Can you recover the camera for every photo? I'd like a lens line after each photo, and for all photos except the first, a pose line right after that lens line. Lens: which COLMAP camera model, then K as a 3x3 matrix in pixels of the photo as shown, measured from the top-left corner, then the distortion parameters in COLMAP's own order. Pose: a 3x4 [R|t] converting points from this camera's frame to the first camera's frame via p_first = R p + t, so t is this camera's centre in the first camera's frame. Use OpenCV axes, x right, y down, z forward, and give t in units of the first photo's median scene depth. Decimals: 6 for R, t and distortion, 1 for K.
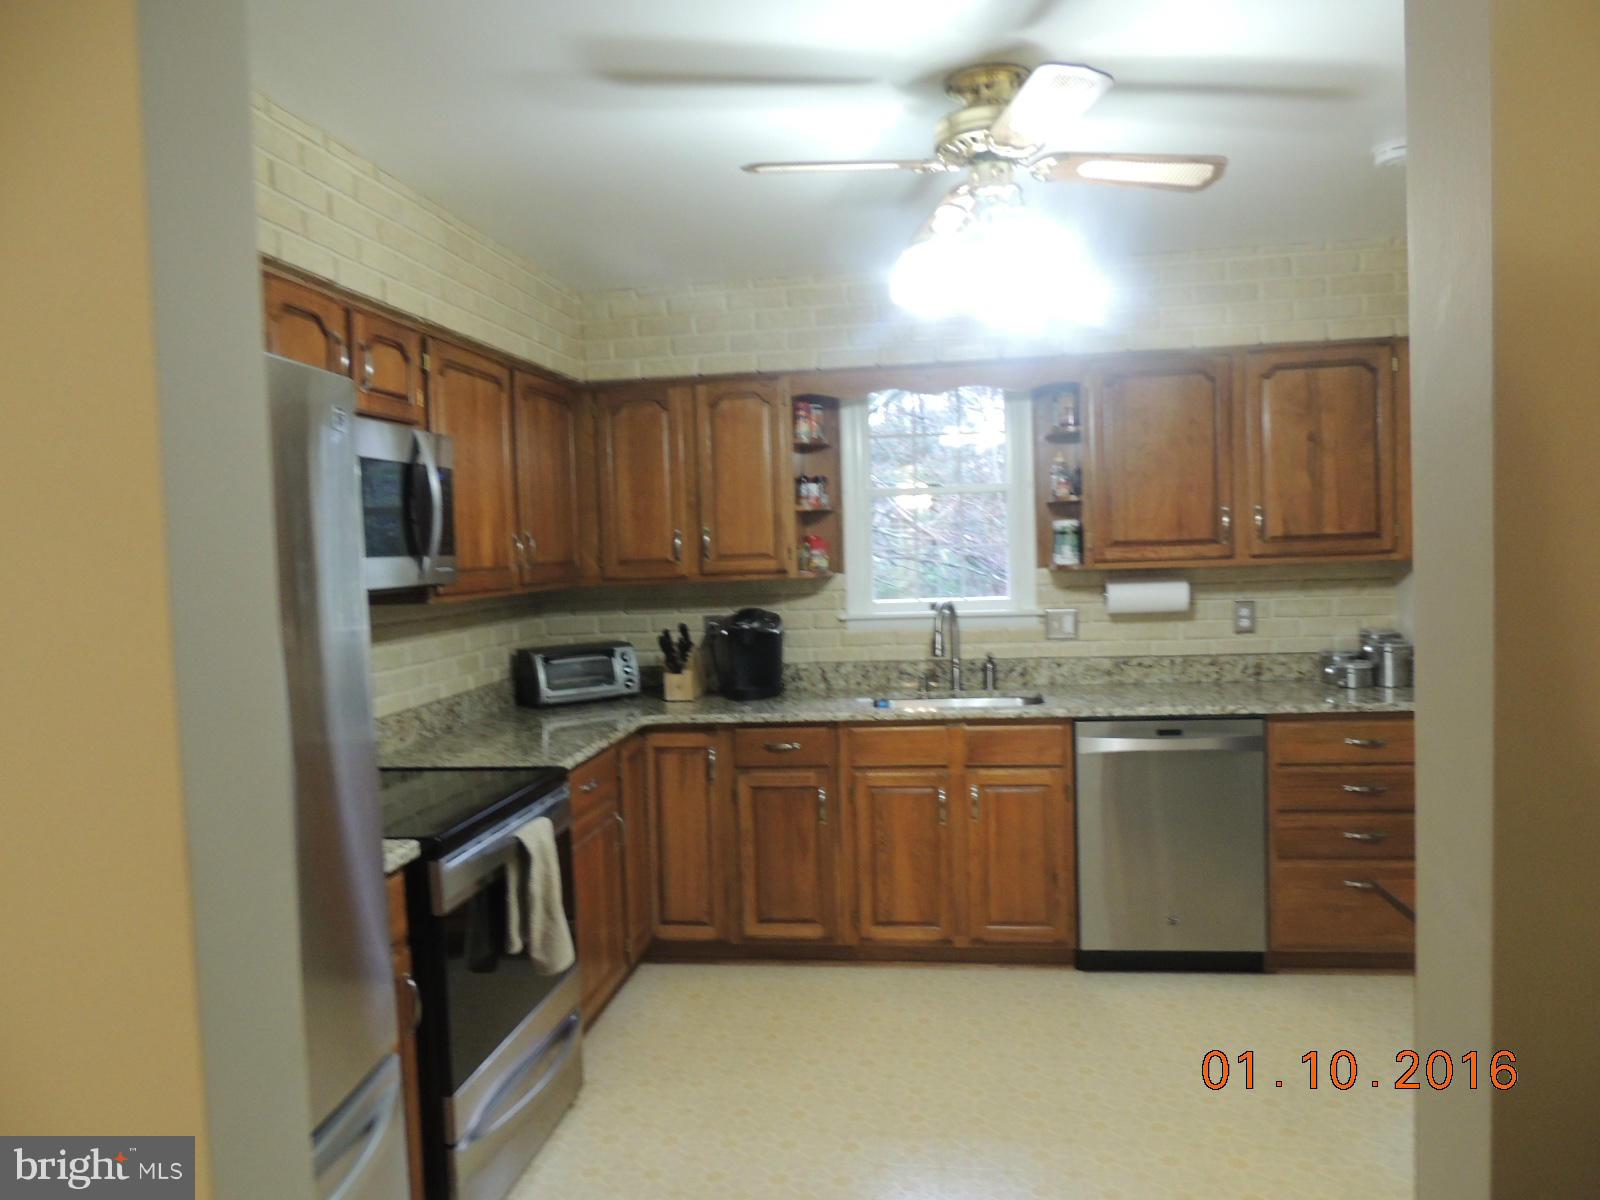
lens RADIAL K [[1137.0, 0, 811.8], [0, 1137.0, 595.6], [0, 0, 1]] dist [-0.015499, -0.005045]
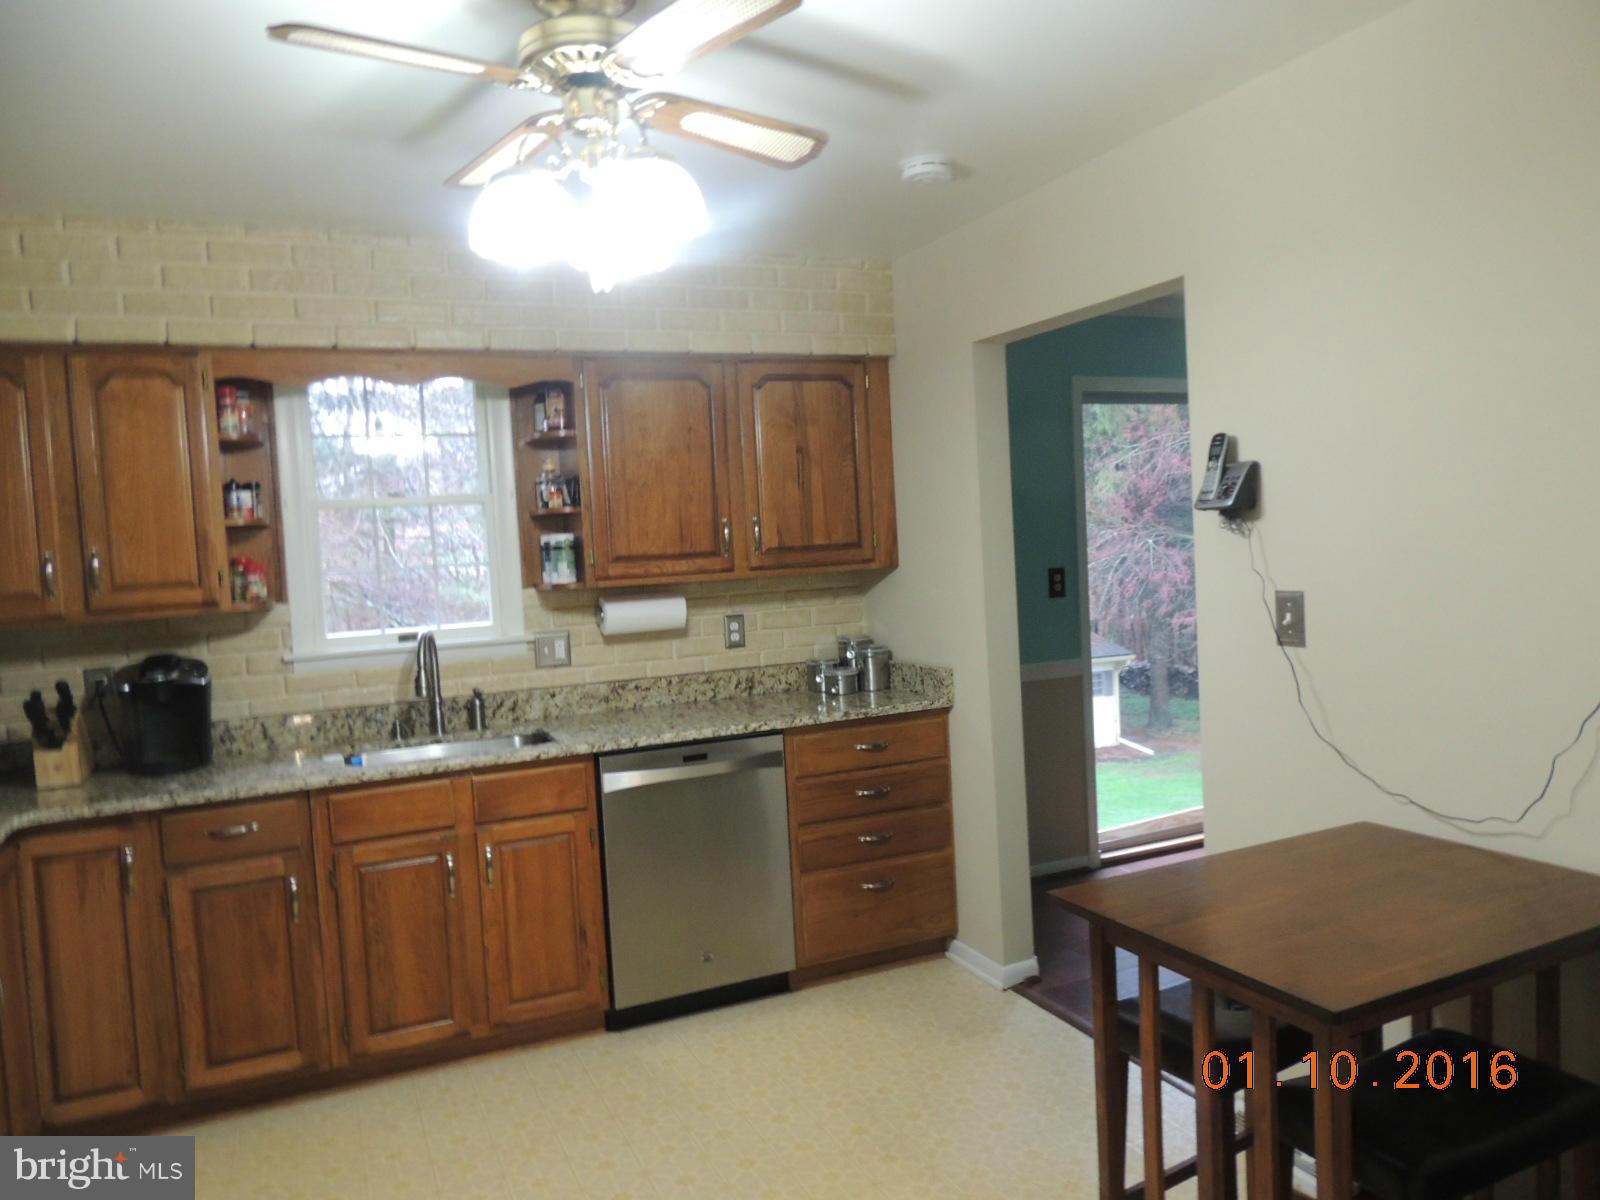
lens RADIAL K [[1137.0, 0, 801.6], [0, 1137.0, 597.2], [0, 0, 1]] dist [-0.015499, -0.005045]
pose [[0.849547, -0.037247, 0.526197, -0.096163], [0.047111, 0.998875, -0.005357, -0.002853], [-0.525405, 0.029341, 0.850346, 0.143506]]
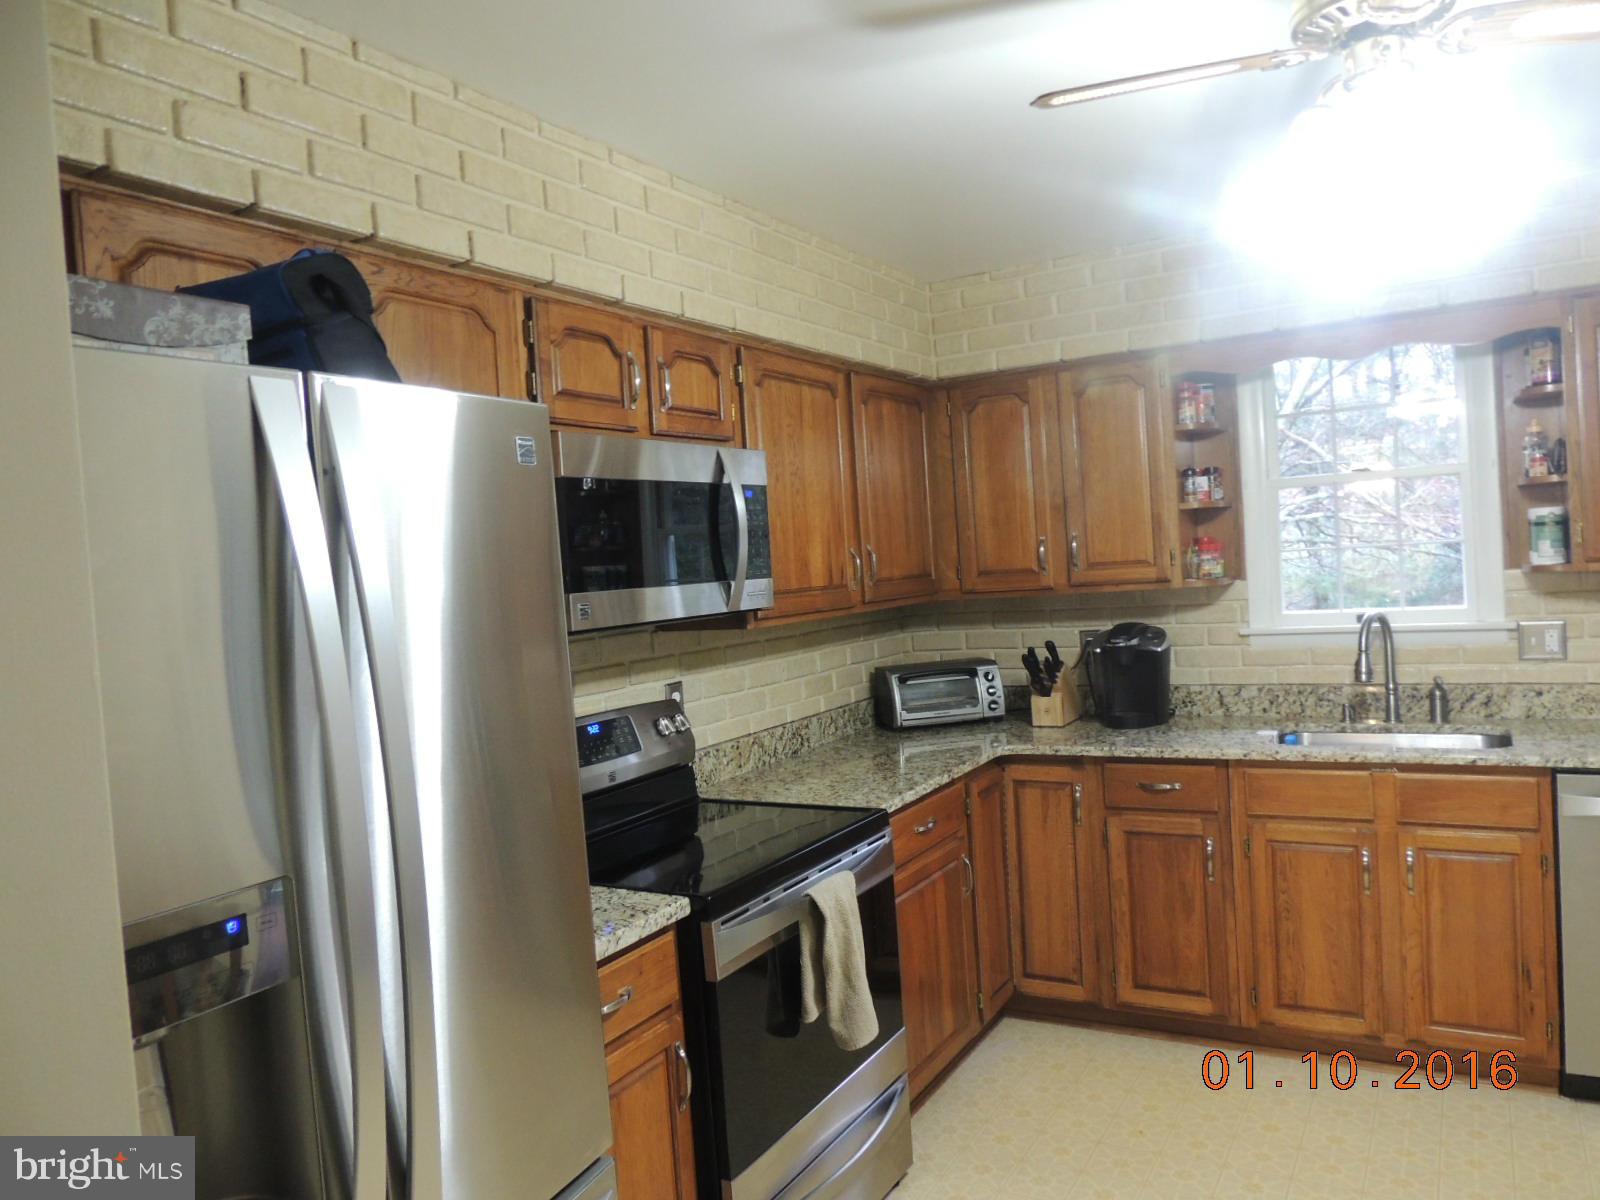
lens RADIAL K [[1137.0, 0, 813.5], [0, 1137.0, 596.9], [0, 0, 1]] dist [-0.015499, -0.005045]
pose [[0.925973, -0.013388, -0.377353, 0.056542], [0.016107, 0.999862, 0.004051, -0.017770], [0.377247, -0.009829, 0.926060, 0.110985]]
